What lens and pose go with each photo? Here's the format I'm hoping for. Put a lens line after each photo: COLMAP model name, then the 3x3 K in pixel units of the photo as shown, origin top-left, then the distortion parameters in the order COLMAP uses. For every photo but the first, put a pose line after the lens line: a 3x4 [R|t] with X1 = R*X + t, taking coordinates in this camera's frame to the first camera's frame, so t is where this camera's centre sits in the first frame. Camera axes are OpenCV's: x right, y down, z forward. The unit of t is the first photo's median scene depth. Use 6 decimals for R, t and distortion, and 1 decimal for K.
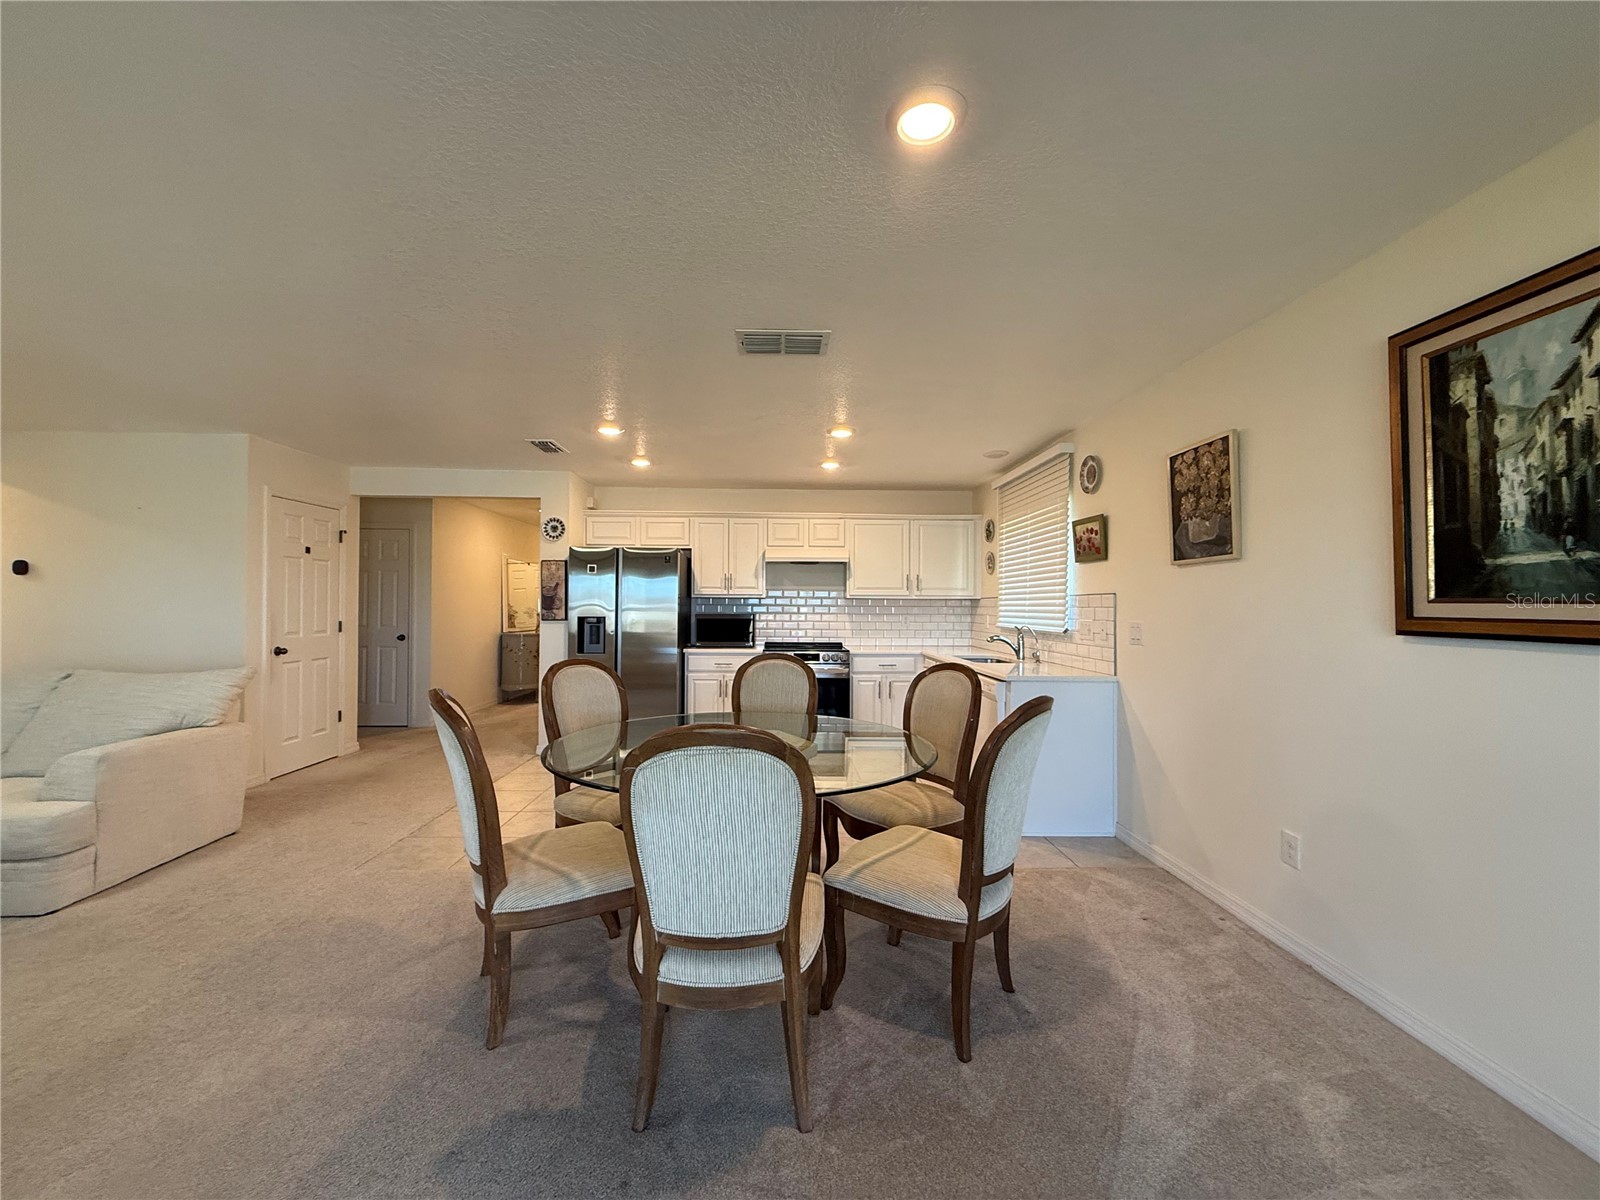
lens RADIAL K [[634.9, 0, 791.3], [0, 634.9, 593.6], [0, 0, 1]] dist [-0.001228, -0.000108]
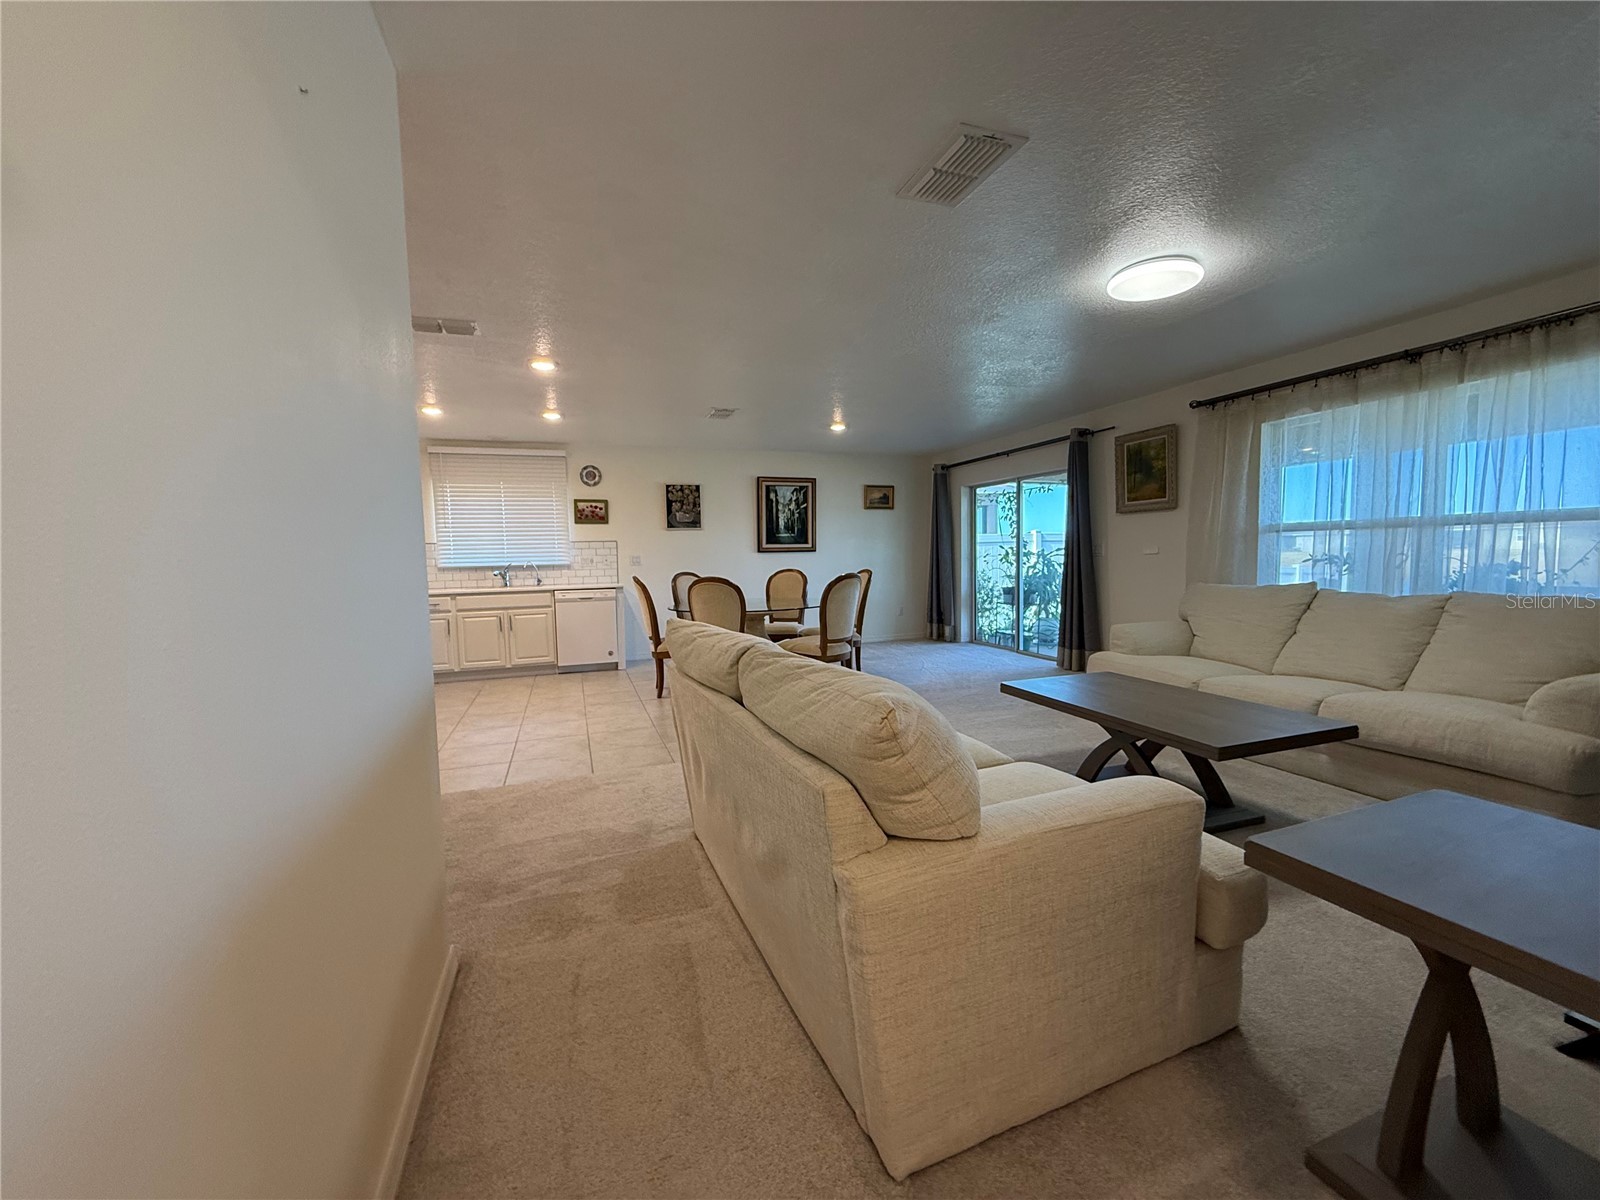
lens RADIAL K [[634.9, 0, 790.8], [0, 634.9, 602.1], [0, 0, 1]] dist [-0.001228, -0.000108]
pose [[-0.310175, -0.072202, 0.947934, -1.417511], [0.000117, 0.997109, 0.075986, 0.035131], [-0.950679, 0.023680, -0.309270, 0.993940]]
